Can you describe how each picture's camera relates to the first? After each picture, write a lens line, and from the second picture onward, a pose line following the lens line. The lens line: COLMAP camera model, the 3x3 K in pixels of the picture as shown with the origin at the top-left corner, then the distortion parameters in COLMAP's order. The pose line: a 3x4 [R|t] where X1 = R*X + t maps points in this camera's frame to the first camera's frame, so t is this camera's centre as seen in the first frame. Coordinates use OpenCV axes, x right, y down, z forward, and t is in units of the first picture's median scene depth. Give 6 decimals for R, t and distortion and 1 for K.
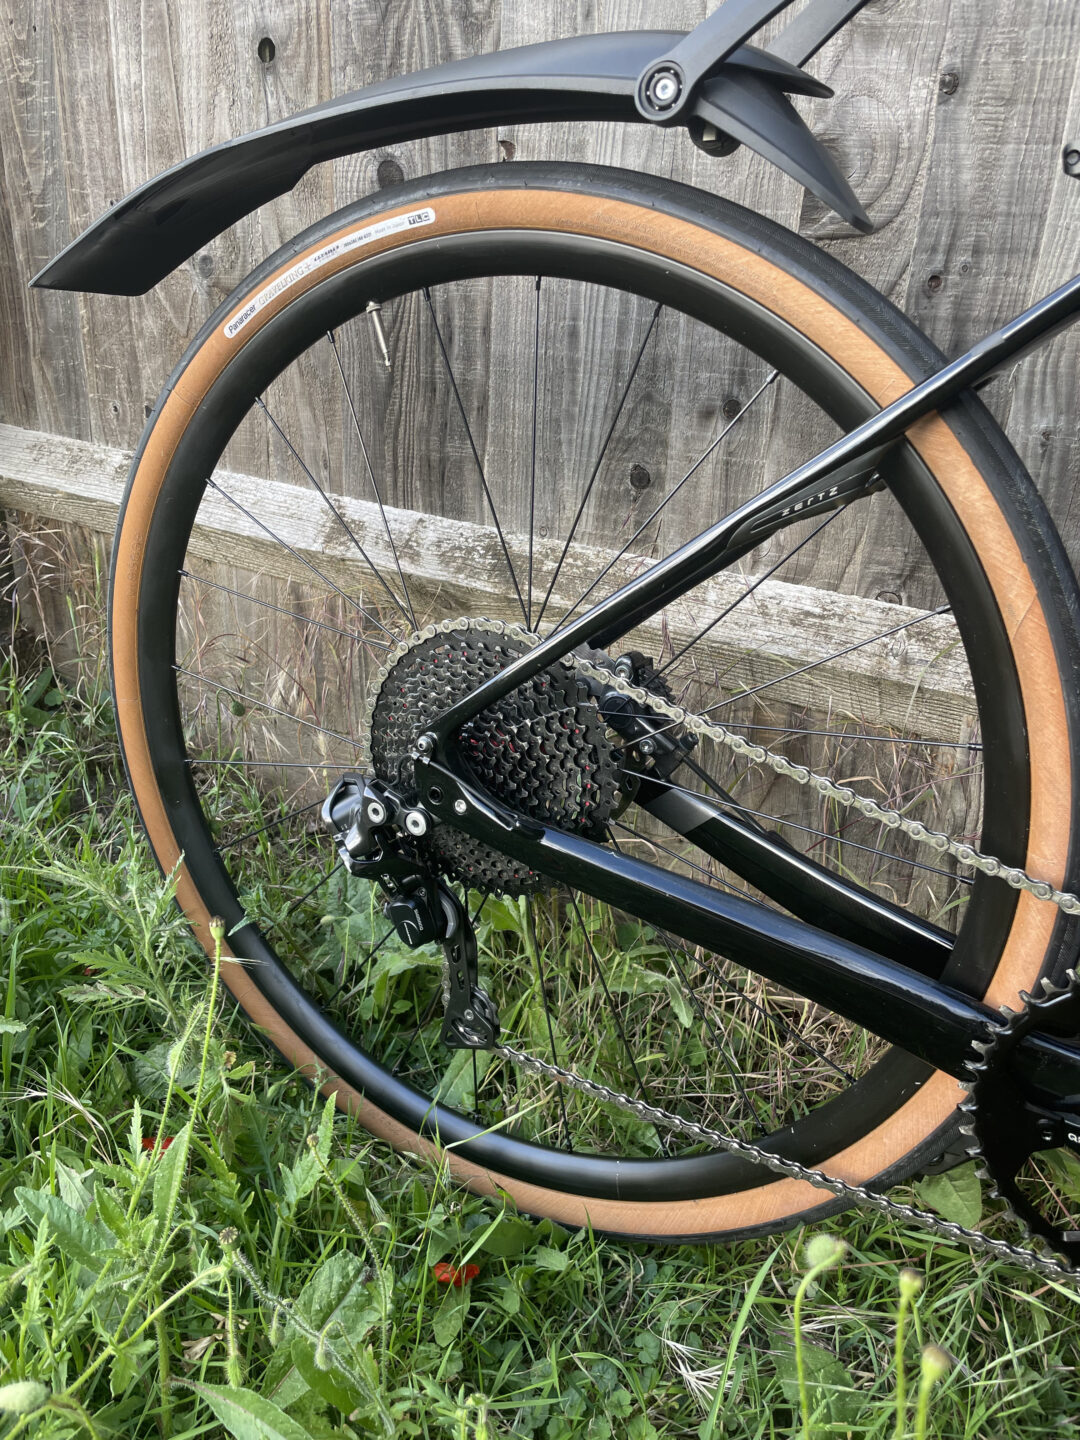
lens RADIAL K [[1087.9, 0, 540.0], [0, 1087.9, 720.0], [0, 0, 1]] dist [0.062965, -0.097553]
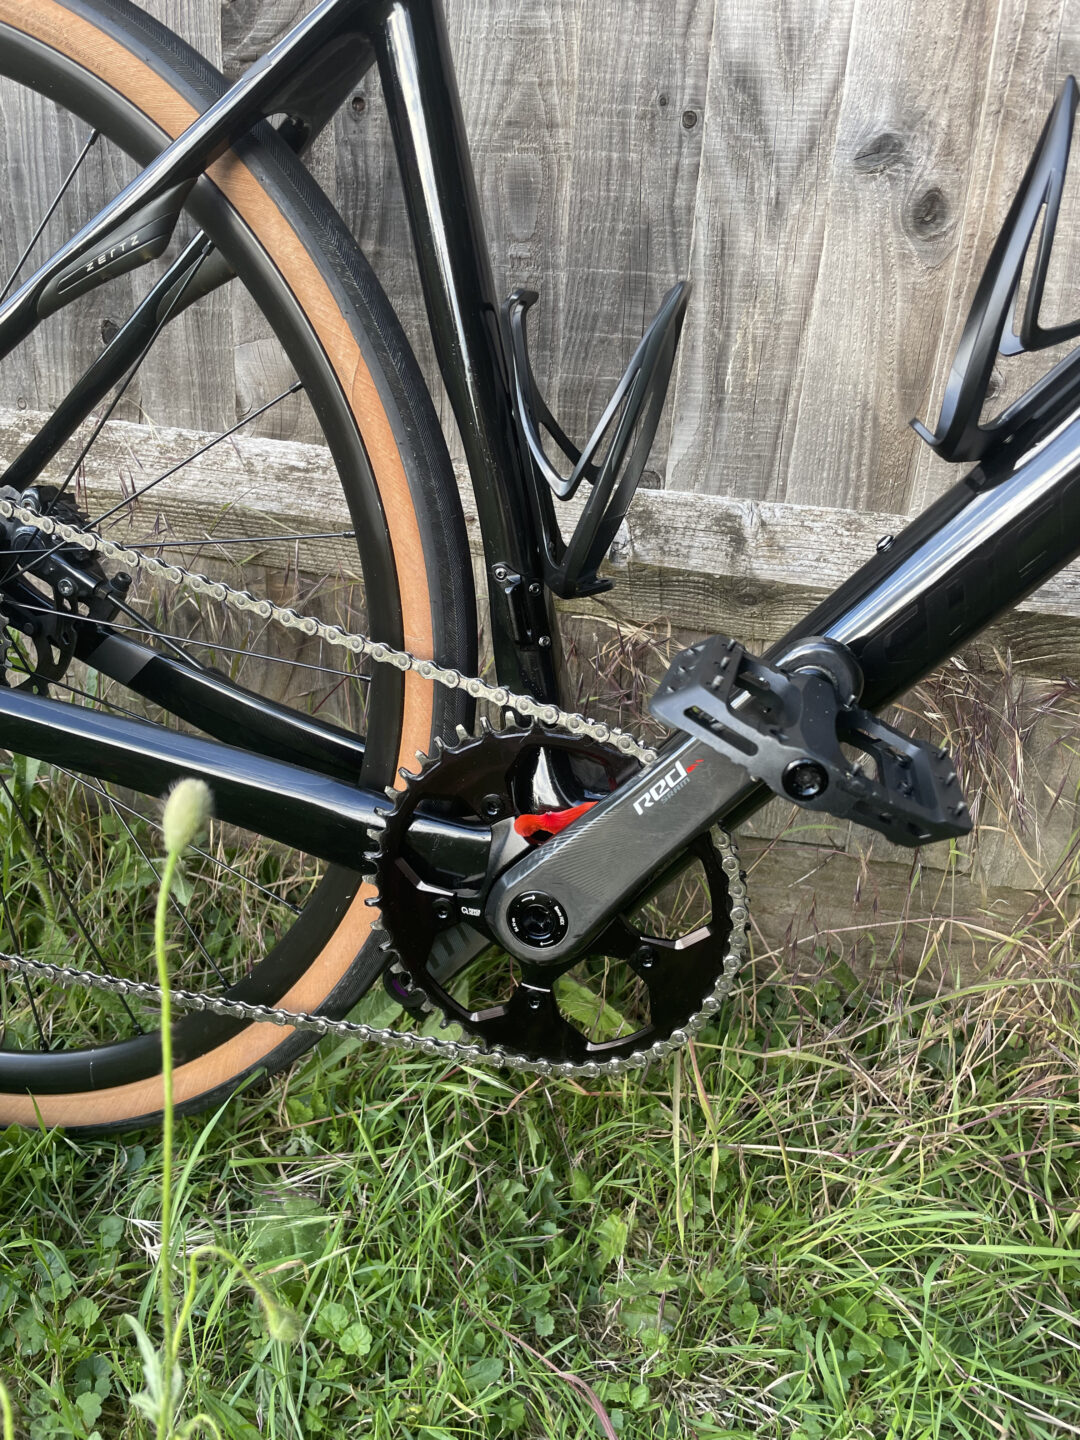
lens RADIAL K [[1087.9, 0, 540.0], [0, 1087.9, 720.0], [0, 0, 1]] dist [0.062965, -0.097553]
pose [[0.969919, -0.081986, 0.229206, 0.264620], [0.081116, 0.996617, 0.013228, 0.156565], [-0.229515, 0.005762, 0.973288, 0.016335]]
